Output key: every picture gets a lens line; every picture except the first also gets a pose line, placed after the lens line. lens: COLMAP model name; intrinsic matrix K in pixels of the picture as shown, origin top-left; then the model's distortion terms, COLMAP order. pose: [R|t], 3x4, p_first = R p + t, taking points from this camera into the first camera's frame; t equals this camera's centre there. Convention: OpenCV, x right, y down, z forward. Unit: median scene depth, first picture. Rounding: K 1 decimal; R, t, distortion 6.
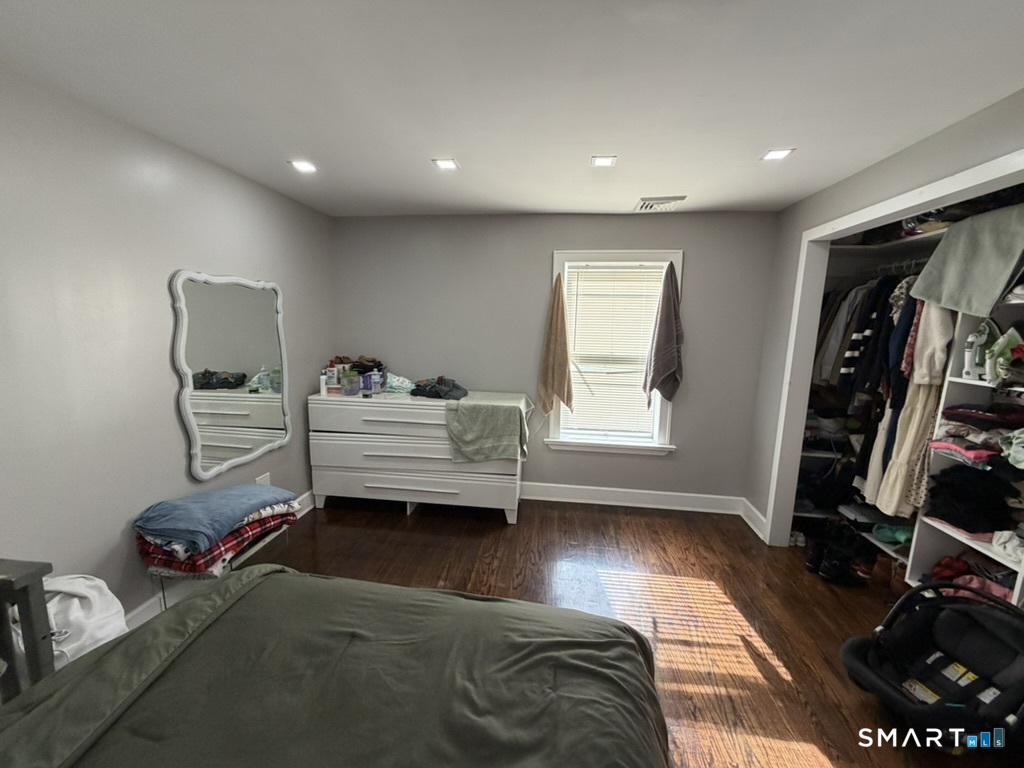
lens RADIAL K [[410.6, 0, 508.7], [0, 410.6, 382.0], [0, 0, 1]] dist [-0.001791, 0.001074]
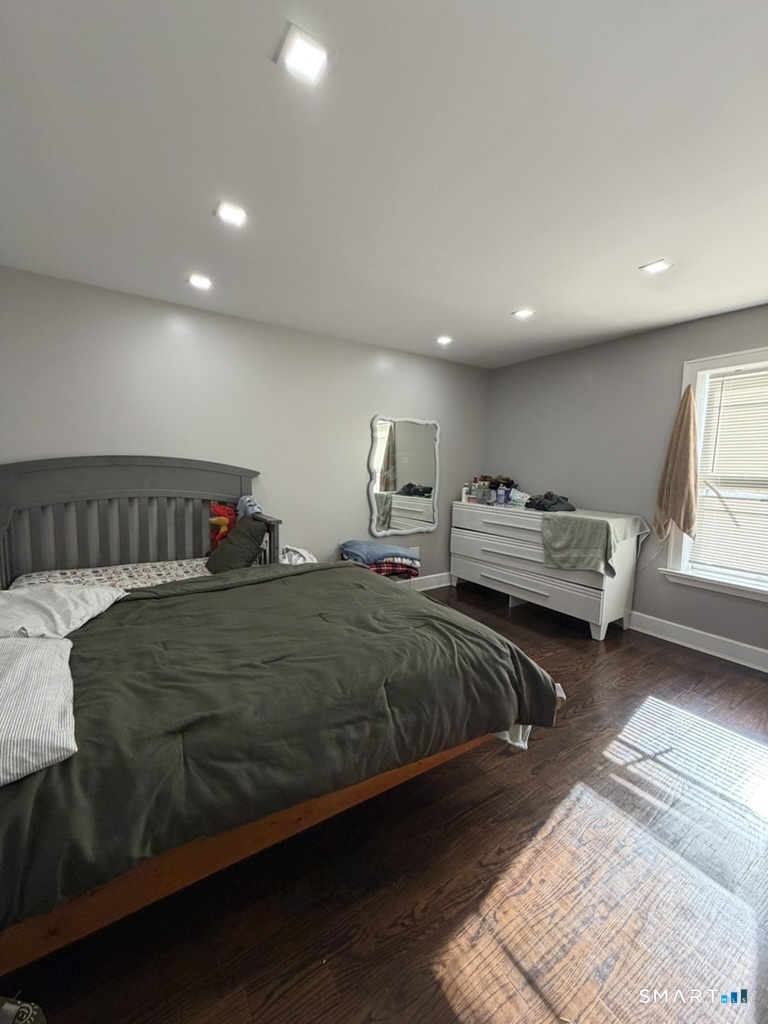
lens RADIAL K [[410.6, 0, 385.4], [0, 410.6, 507.5], [0, 0, 1]] dist [-0.001791, 0.001074]
pose [[0.649954, 0.069619, -0.756778, 0.414490], [-0.118906, 0.992847, -0.010786, 0.098420], [0.750614, 0.096996, 0.653583, -0.073000]]
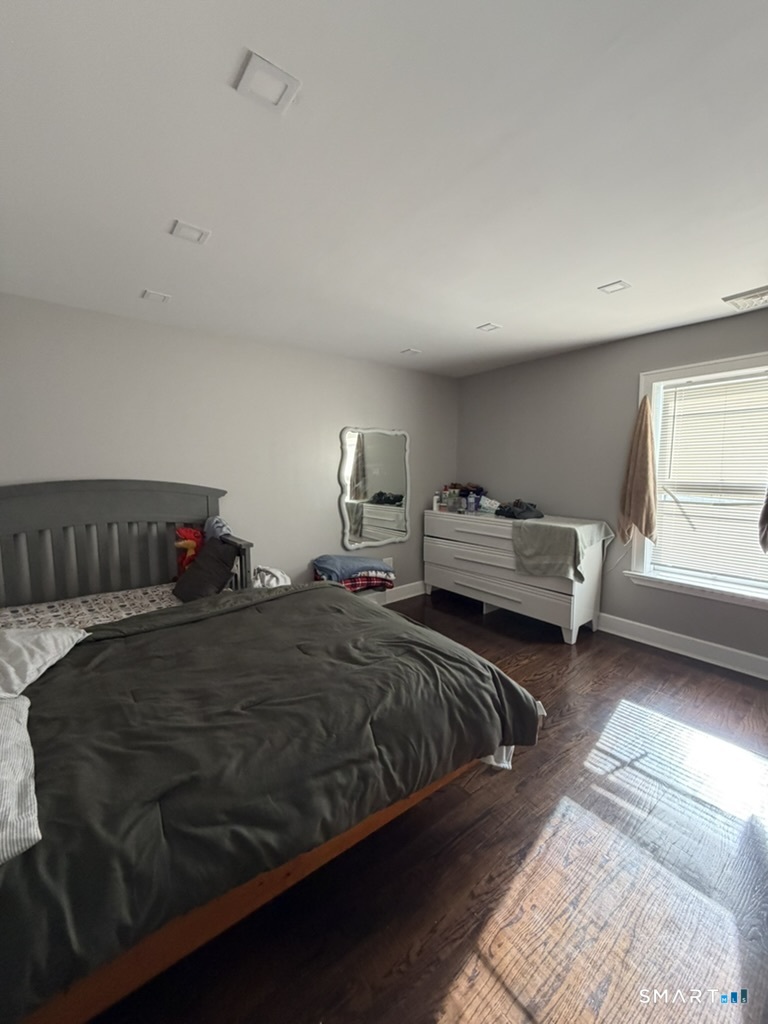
lens RADIAL K [[410.6, 0, 385.8], [0, 410.6, 507.5], [0, 0, 1]] dist [-0.001791, 0.001074]
pose [[0.708666, 0.045421, -0.704080, 0.399038], [-0.082595, 0.996405, -0.018853, 0.063264], [0.700693, 0.071514, 0.709870, -0.078682]]
